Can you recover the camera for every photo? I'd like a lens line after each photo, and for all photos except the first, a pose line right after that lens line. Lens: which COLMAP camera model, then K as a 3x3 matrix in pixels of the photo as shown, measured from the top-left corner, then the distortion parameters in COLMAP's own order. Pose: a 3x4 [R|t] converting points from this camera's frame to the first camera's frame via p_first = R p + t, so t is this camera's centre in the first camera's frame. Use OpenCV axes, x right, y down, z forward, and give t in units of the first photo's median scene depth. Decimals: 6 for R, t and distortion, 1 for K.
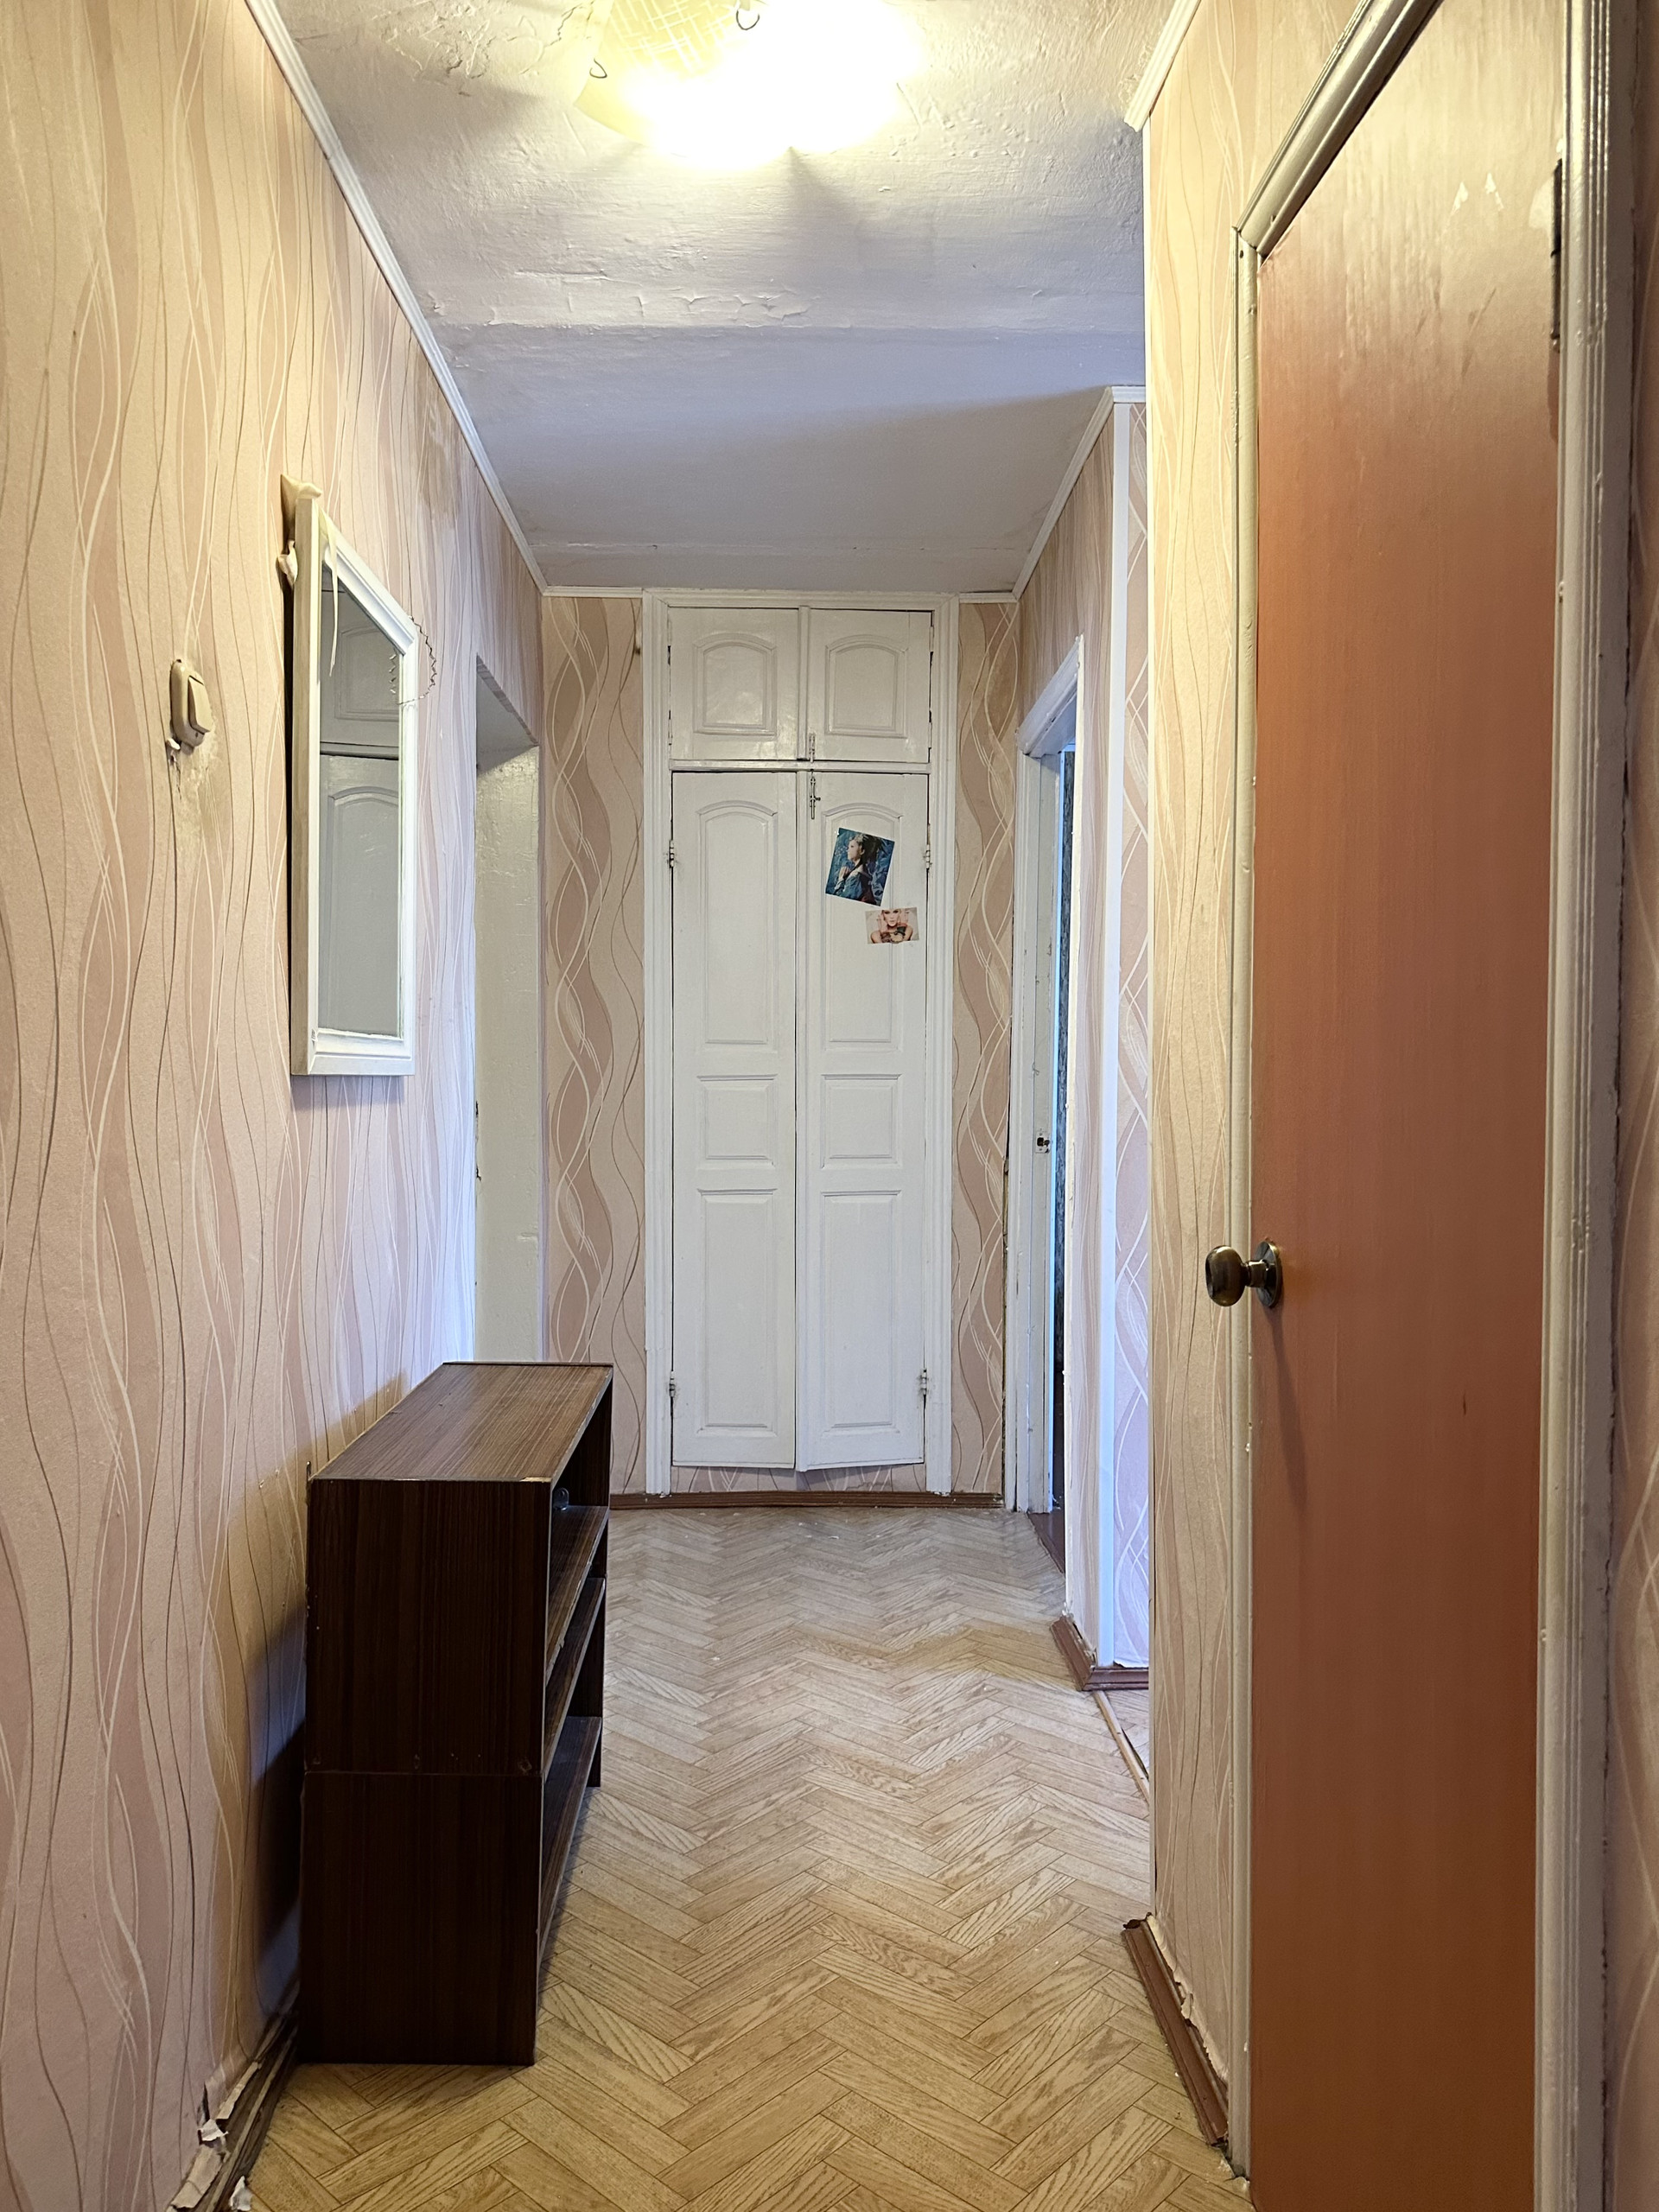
lens RADIAL K [[1558.9, 0, 829.8], [0, 1558.9, 1099.7], [0, 0, 1]] dist [-0.007364, -0.002765]
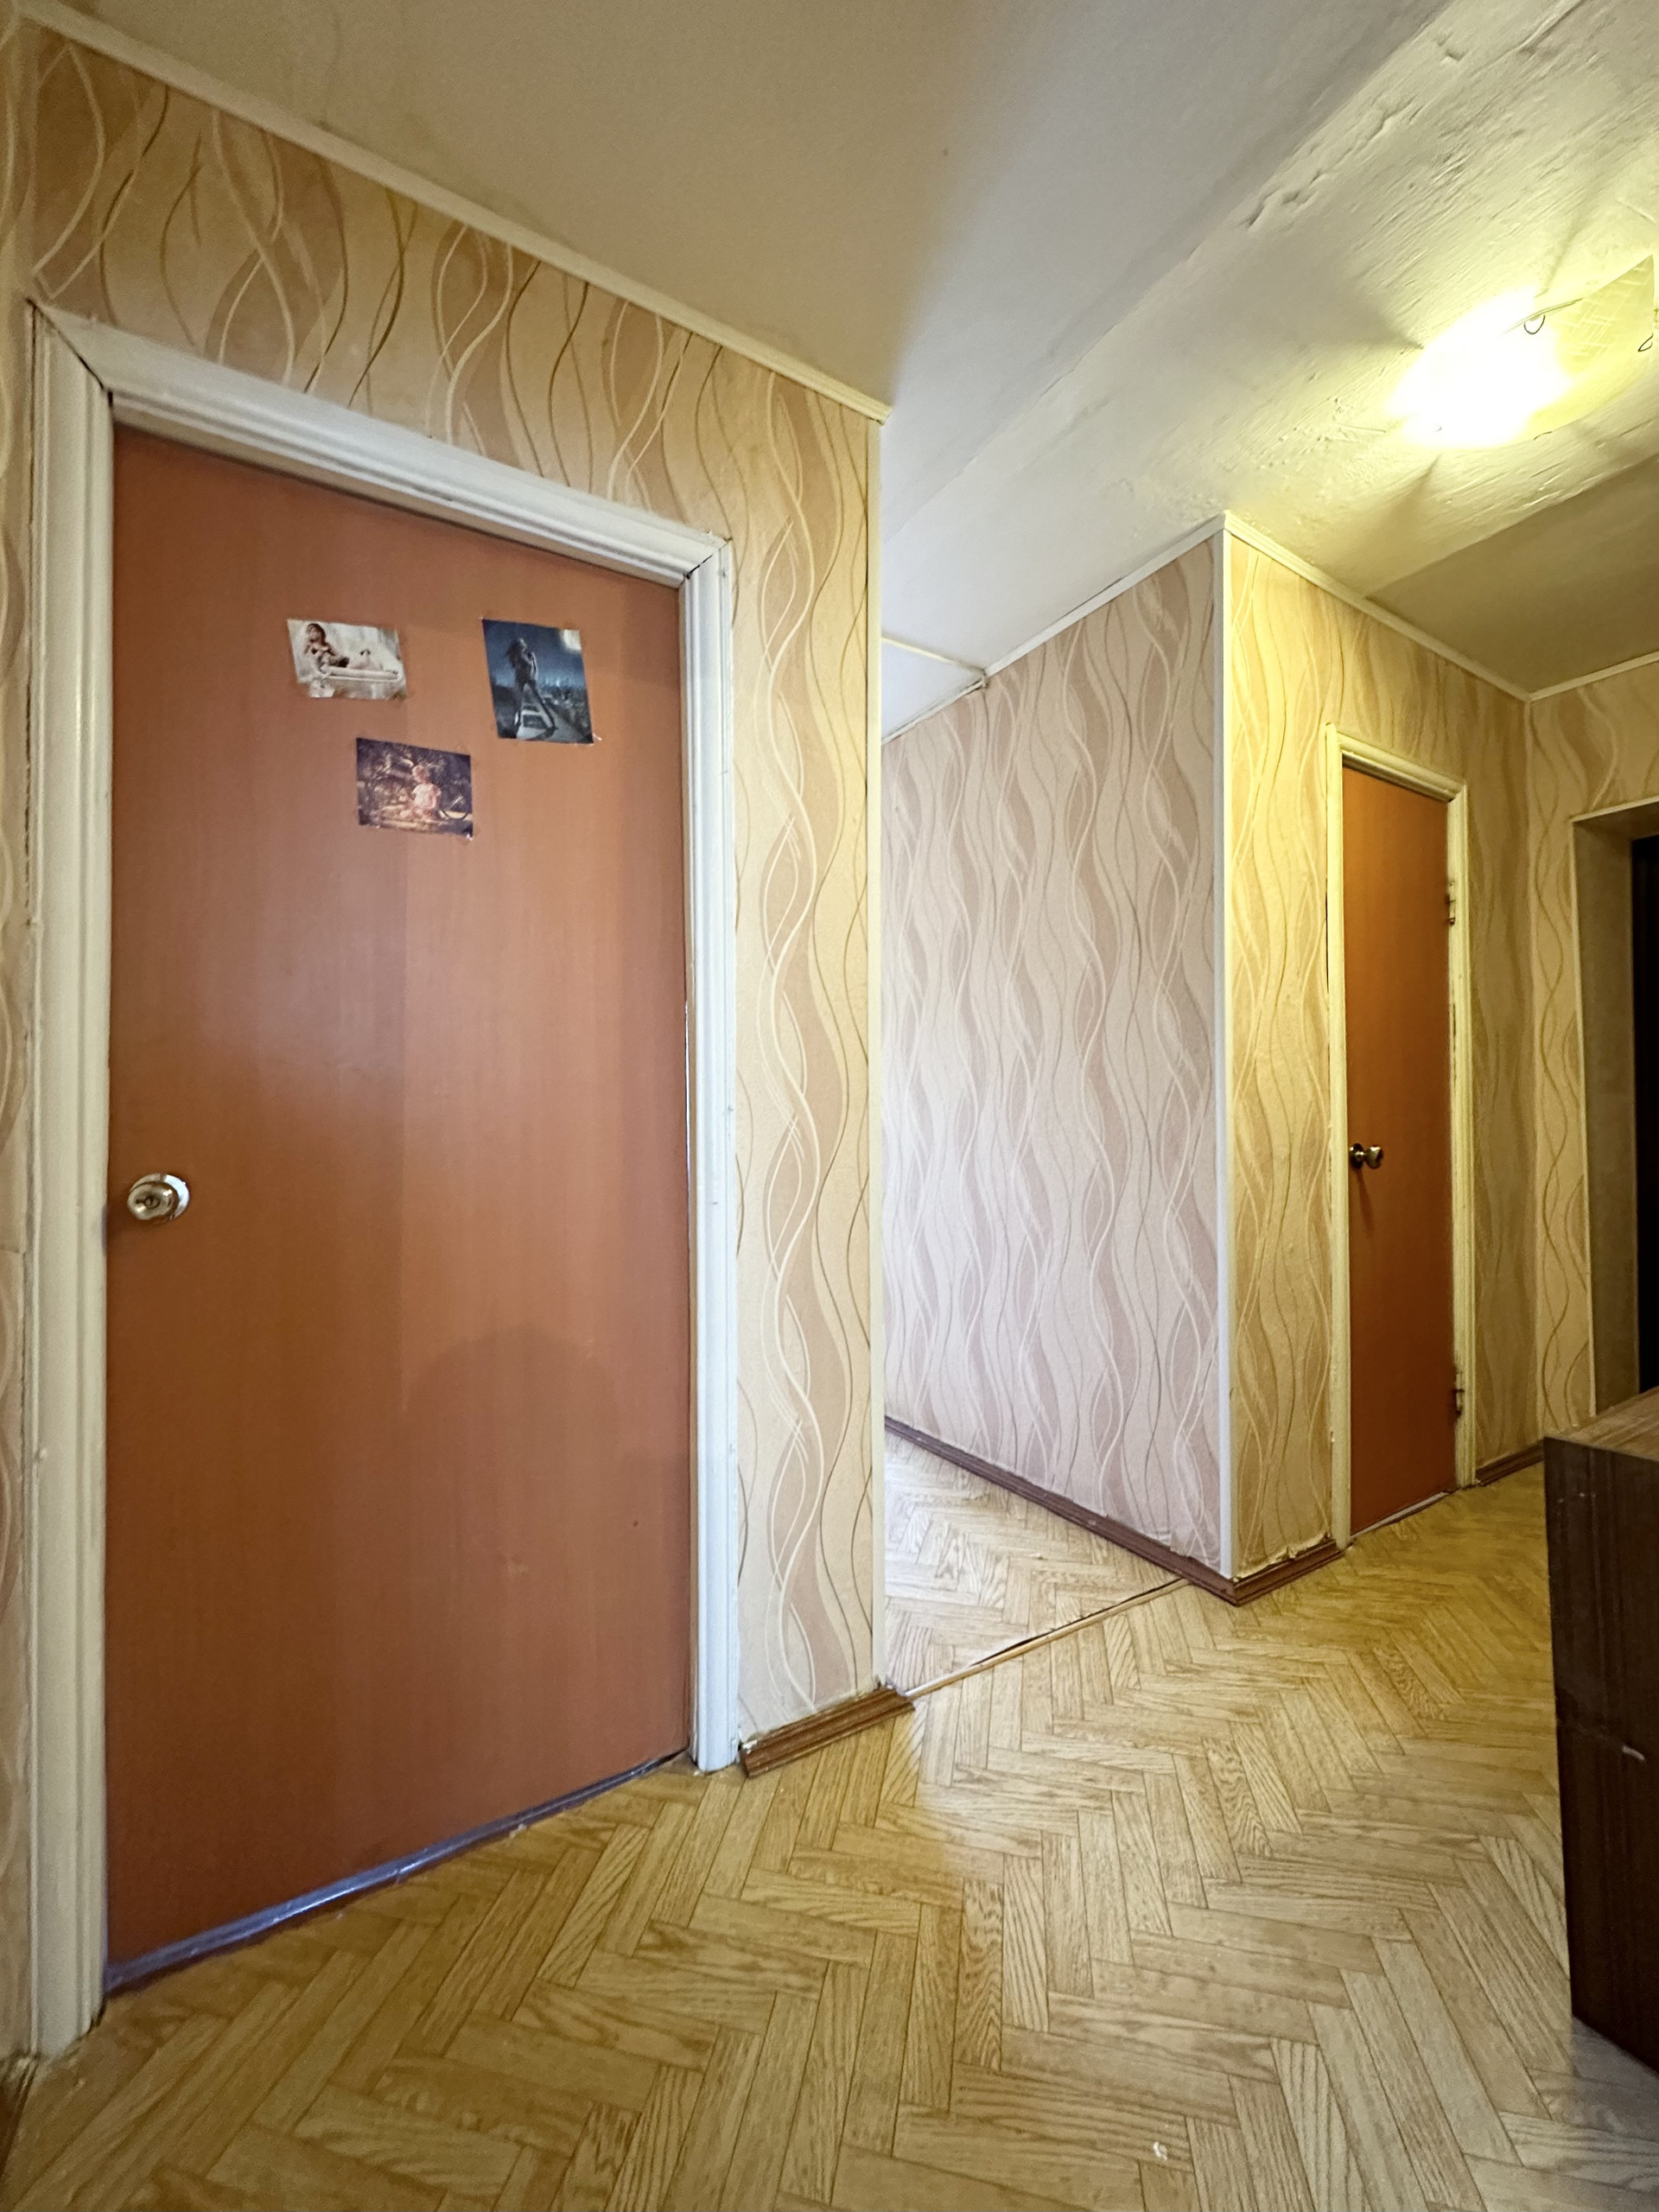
lens RADIAL K [[889.2, 0, 834.1], [0, 889.2, 1096.4], [0, 0, 1]] dist [-0.000751, 0.001066]
pose [[-0.489872, 0.016053, 0.871647, -0.326016], [0.022545, 0.999729, -0.005741, -0.000932], [-0.871503, 0.016839, -0.490101, 1.396867]]
